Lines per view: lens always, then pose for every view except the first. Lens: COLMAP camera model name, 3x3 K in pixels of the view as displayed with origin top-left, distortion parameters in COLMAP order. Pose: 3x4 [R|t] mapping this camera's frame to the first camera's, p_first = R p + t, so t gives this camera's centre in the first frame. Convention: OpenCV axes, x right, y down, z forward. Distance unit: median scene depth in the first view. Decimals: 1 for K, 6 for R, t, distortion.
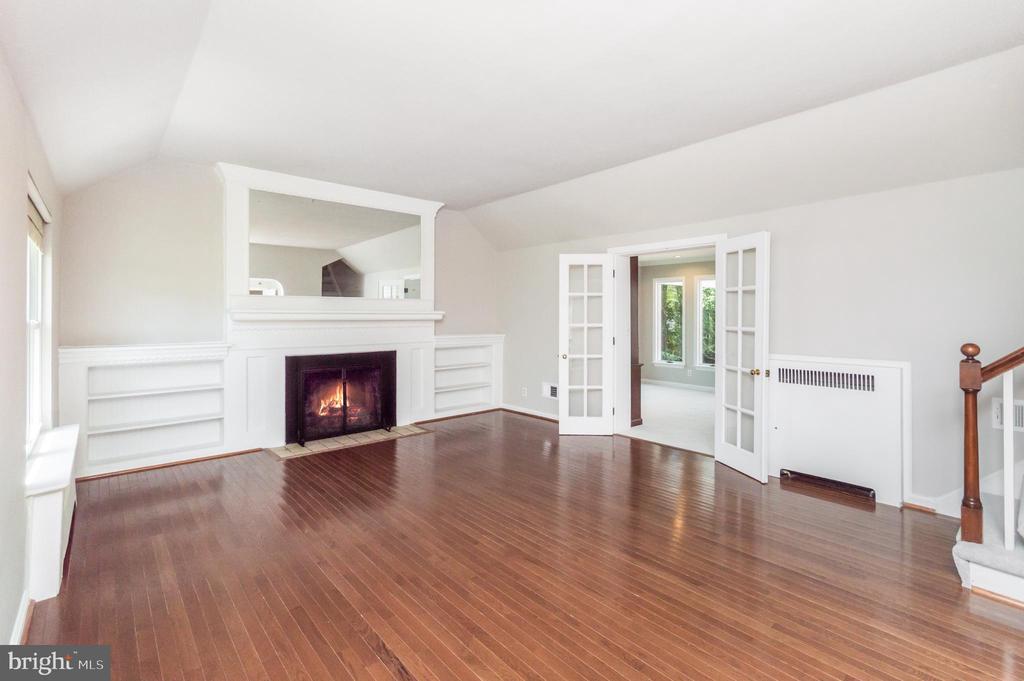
lens RADIAL K [[464.9, 0, 510.8], [0, 464.9, 315.5], [0, 0, 1]] dist [0.042258, 0.000037]
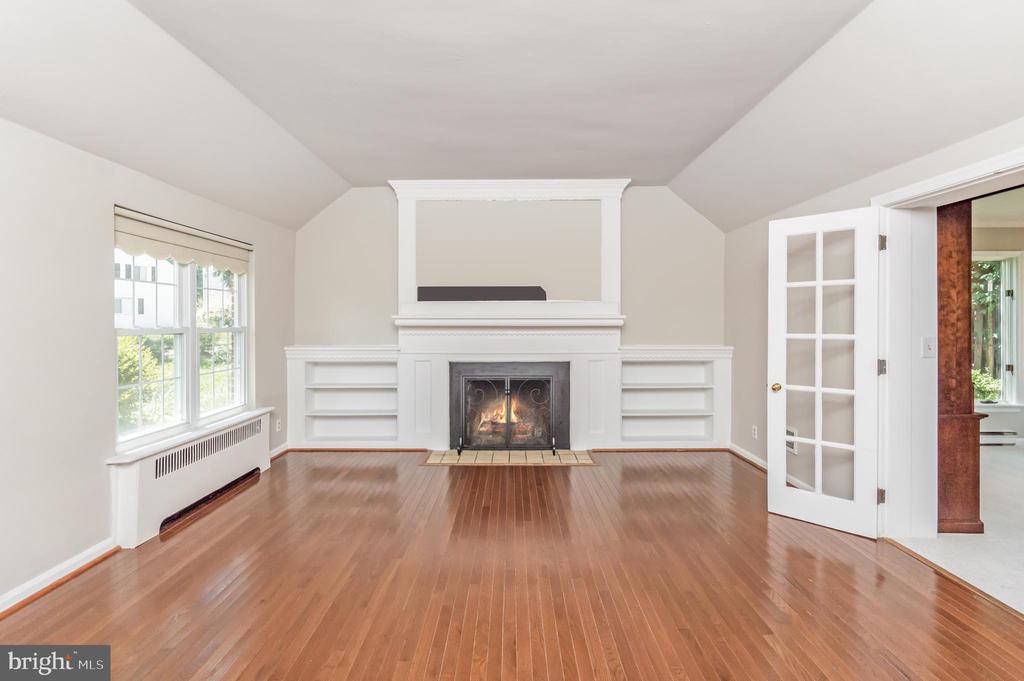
lens RADIAL K [[463.6, 0, 513.0], [0, 463.6, 324.7], [0, 0, 1]] dist [0.000376, 0.000208]
pose [[0.758716, 0.001716, -0.651420, 0.246976], [0.004701, 0.999956, 0.008110, -0.000854], [0.651405, -0.009216, 0.758674, 0.308573]]
